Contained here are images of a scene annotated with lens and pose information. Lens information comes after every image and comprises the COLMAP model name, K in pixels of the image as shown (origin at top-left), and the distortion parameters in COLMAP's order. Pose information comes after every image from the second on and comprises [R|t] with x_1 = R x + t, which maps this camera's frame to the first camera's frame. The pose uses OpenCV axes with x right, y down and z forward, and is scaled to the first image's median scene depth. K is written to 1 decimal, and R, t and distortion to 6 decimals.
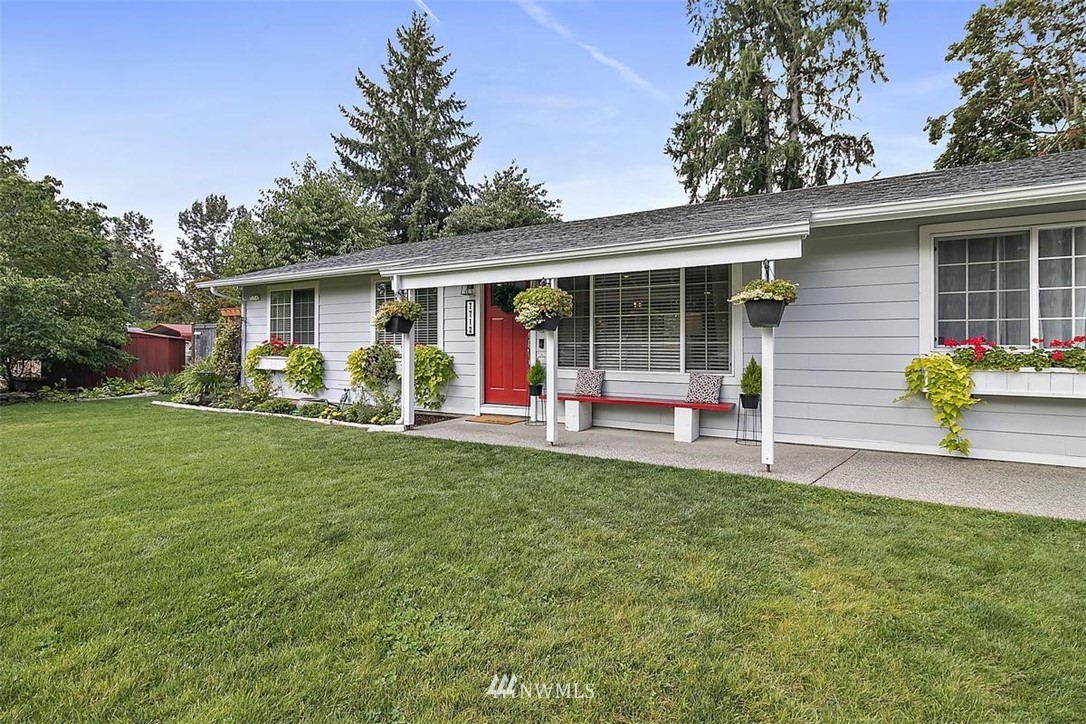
lens RADIAL K [[486.0, 0, 537.8], [0, 486.0, 368.8], [0, 0, 1]] dist [-0.016950, 0.002224]
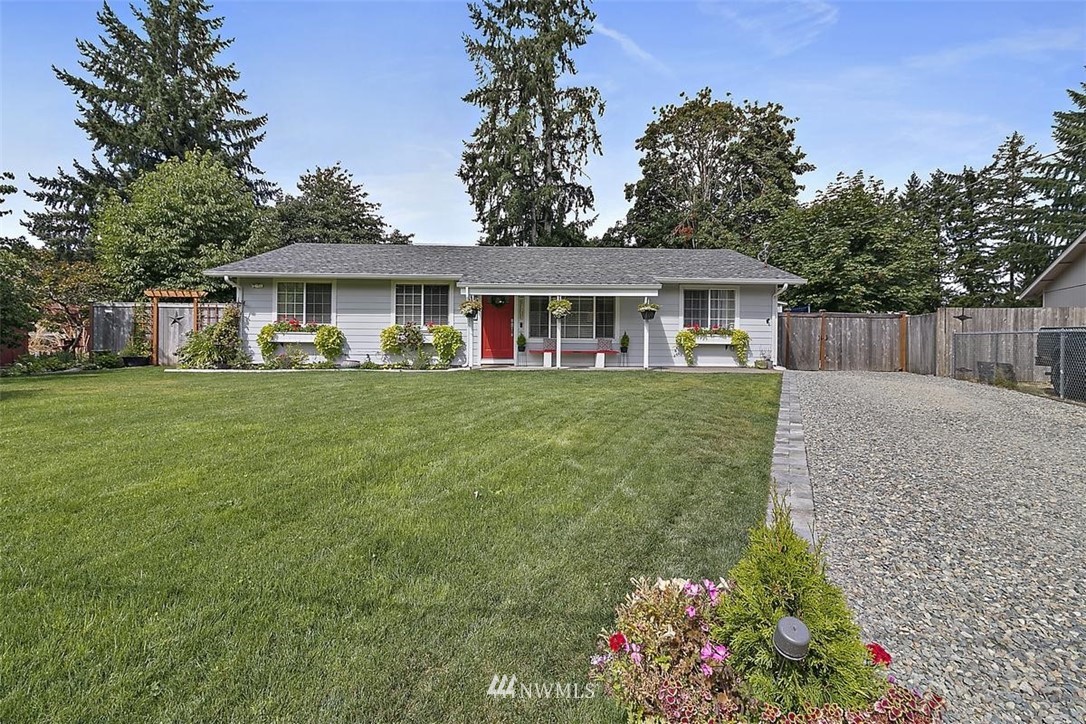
lens RADIAL K [[486.0, 0, 552.0], [0, 486.0, 350.6], [0, 0, 1]] dist [-0.016950, 0.002224]
pose [[0.839899, -0.007000, 0.542698, -0.205816], [0.017185, 0.999758, -0.013700, 0.016886], [-0.542471, 0.020833, 0.839816, -0.145557]]
